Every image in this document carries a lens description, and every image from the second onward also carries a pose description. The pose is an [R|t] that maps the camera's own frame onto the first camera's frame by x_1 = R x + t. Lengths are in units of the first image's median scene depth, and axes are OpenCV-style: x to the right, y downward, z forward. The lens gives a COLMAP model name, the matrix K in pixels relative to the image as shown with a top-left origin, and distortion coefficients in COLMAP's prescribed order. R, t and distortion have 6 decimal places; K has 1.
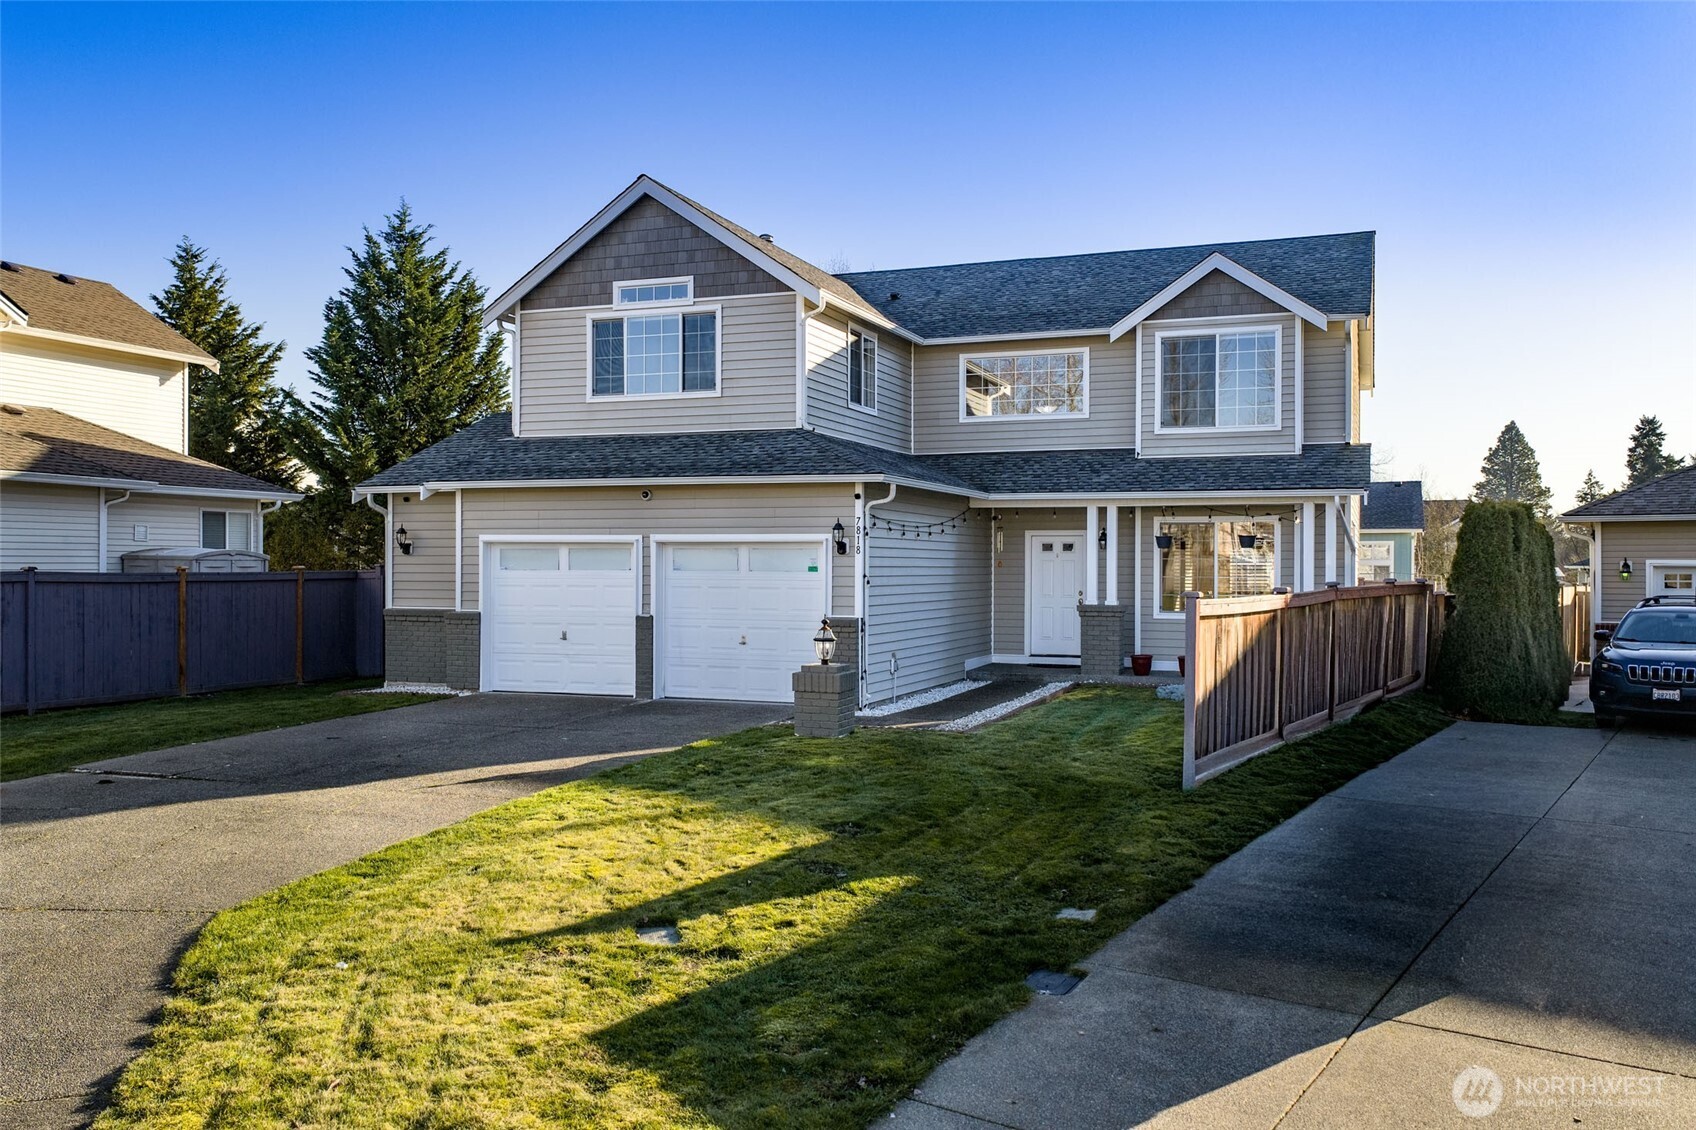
lens RADIAL K [[1409.2, 0, 858.3], [0, 1409.2, 563.2], [0, 0, 1]] dist [0.023762, -0.025033]
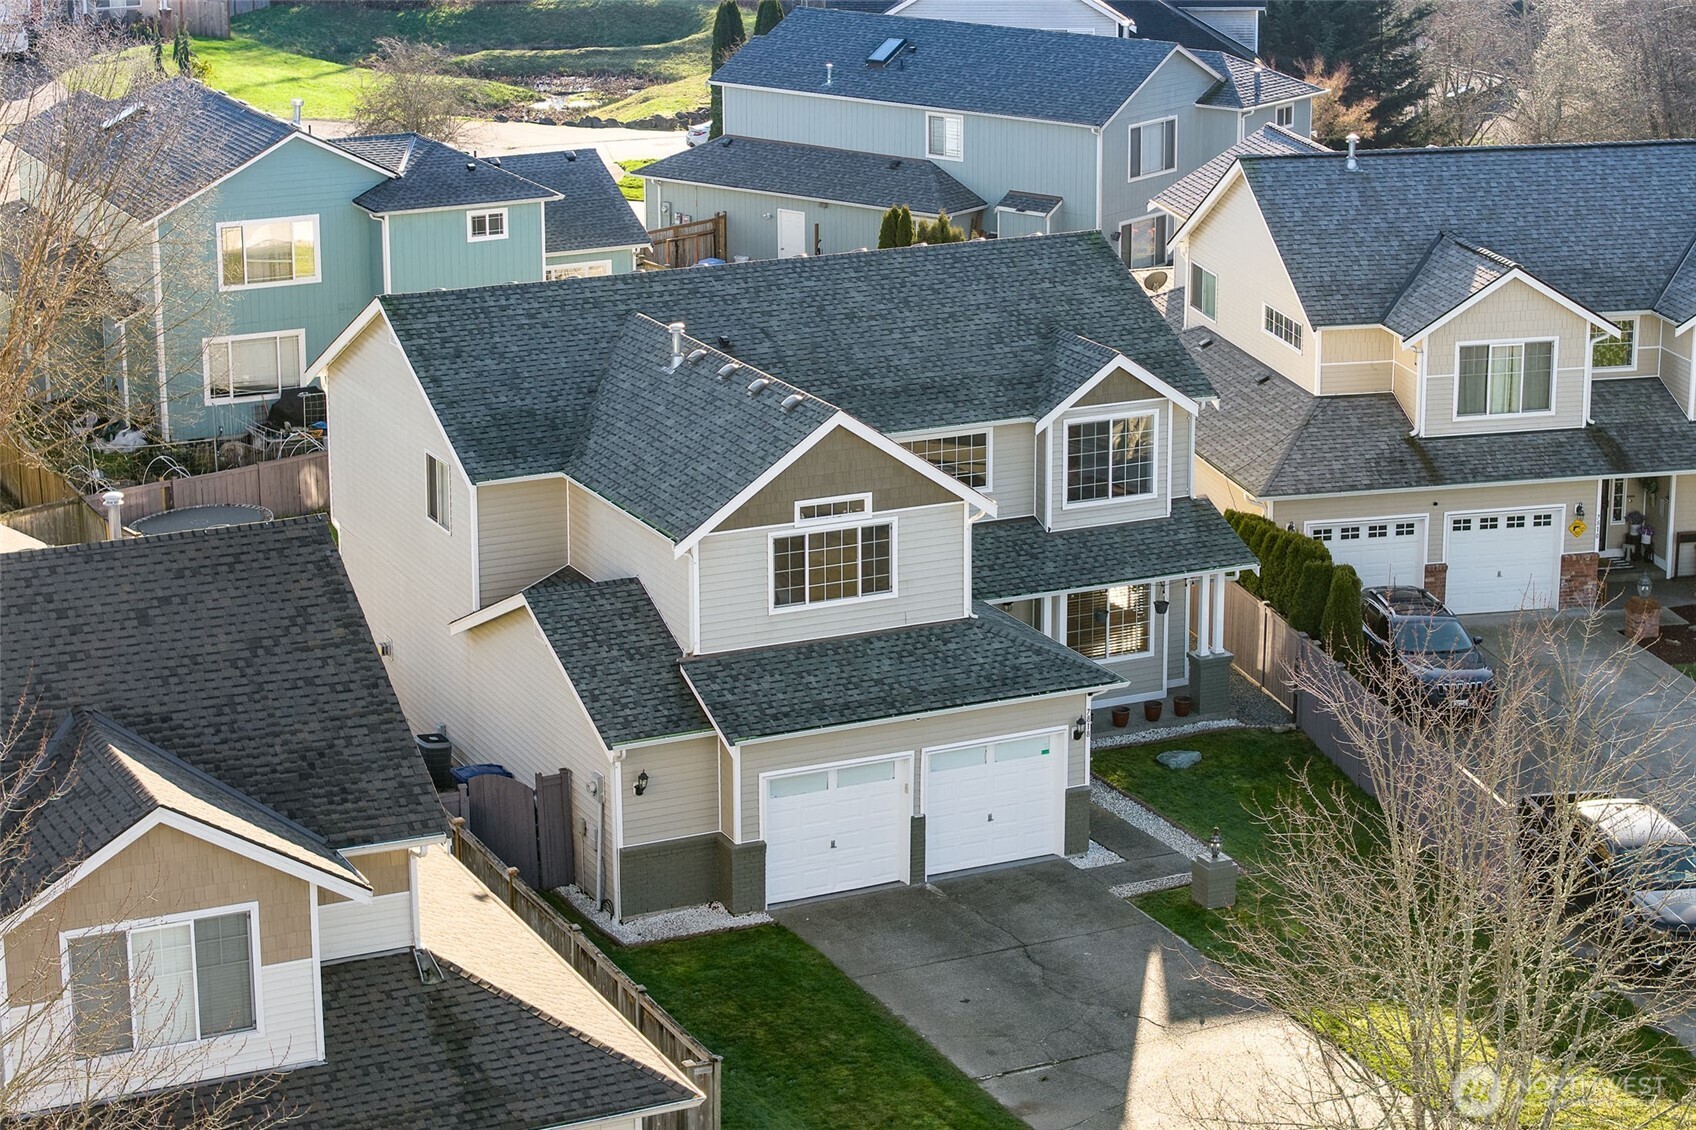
lens RADIAL K [[3568.4, 0, 848.5], [0, 3568.4, 565.6], [0, 0, 1]] dist [-0.301259, 0.000000]
pose [[0.690384, -0.201854, 0.694712, -1.994223], [0.001807, 0.960764, 0.277362, -0.888468], [-0.723440, -0.190231, 0.663661, -0.788298]]
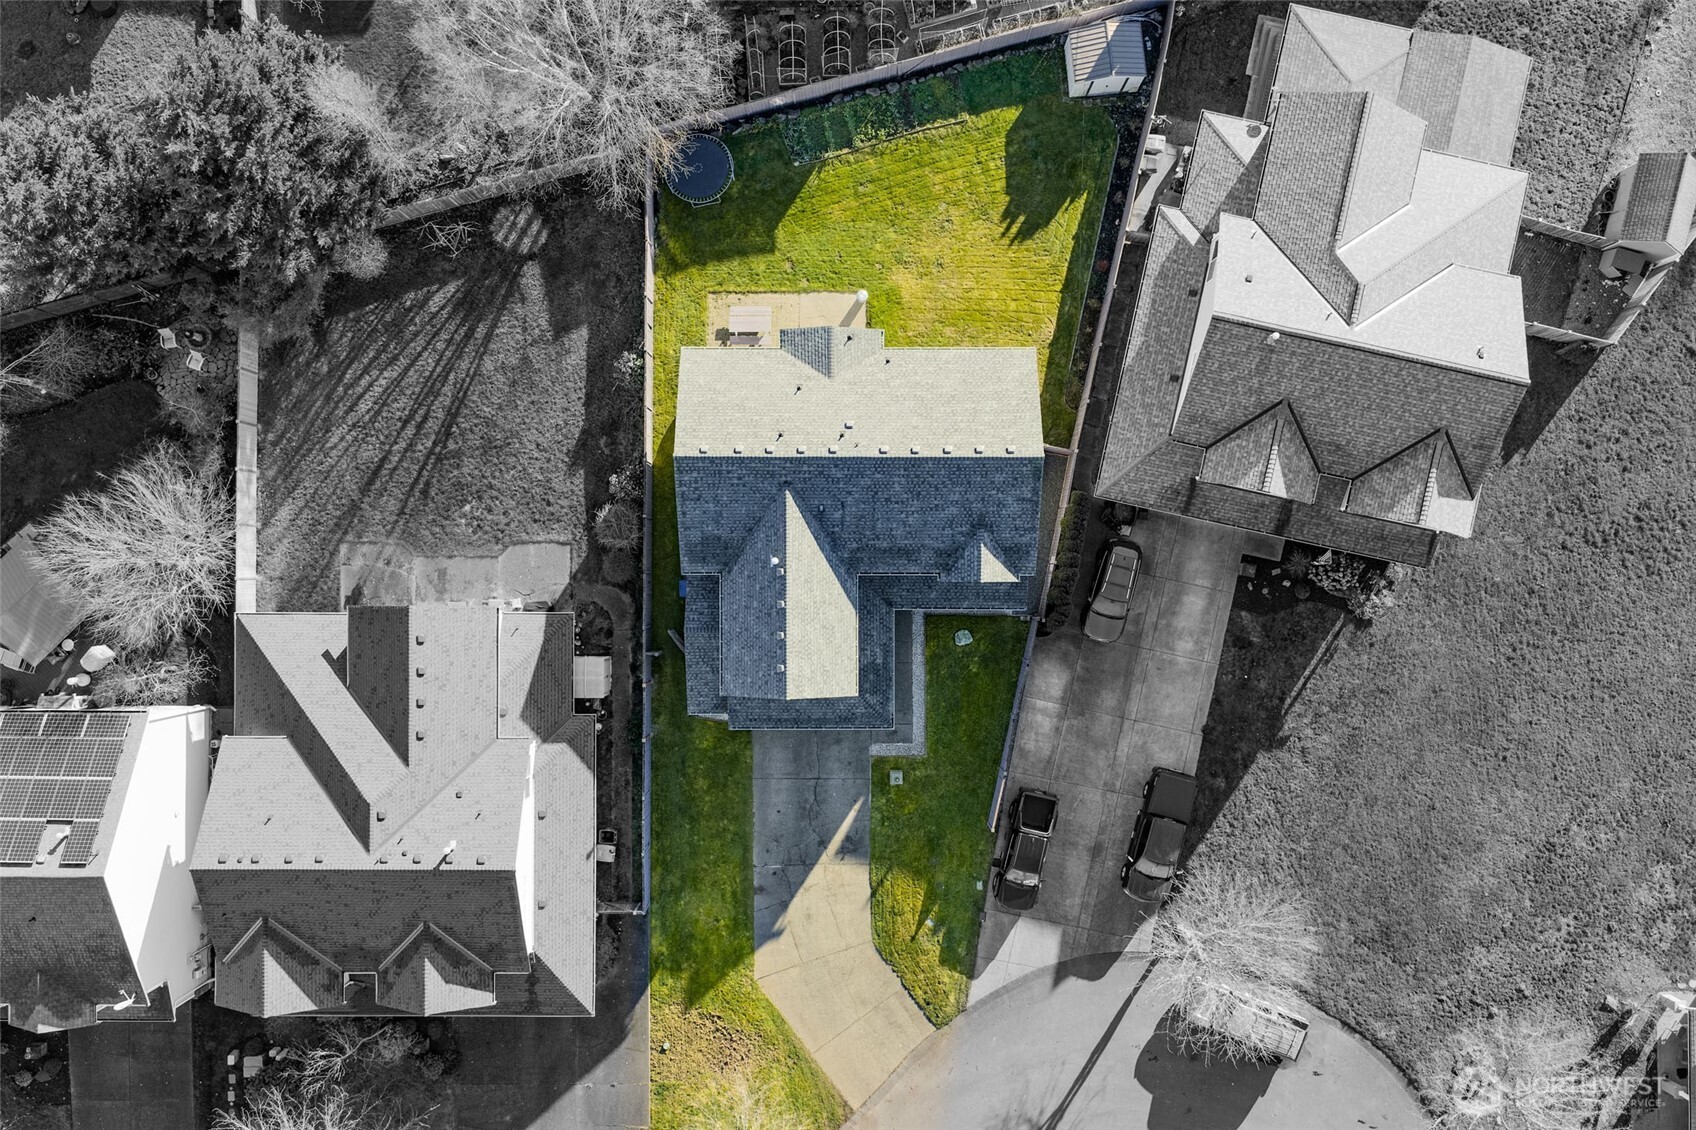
lens RADIAL K [[1409.2, 0, 836.9], [0, 1409.2, 554.2], [0, 0, 1]] dist [0.023762, -0.025033]
pose [[0.934546, -0.355763, 0.007487, 0.010483], [-0.000983, 0.018458, 0.999829, -2.890111], [-0.355840, -0.934394, 0.016900, 1.155343]]
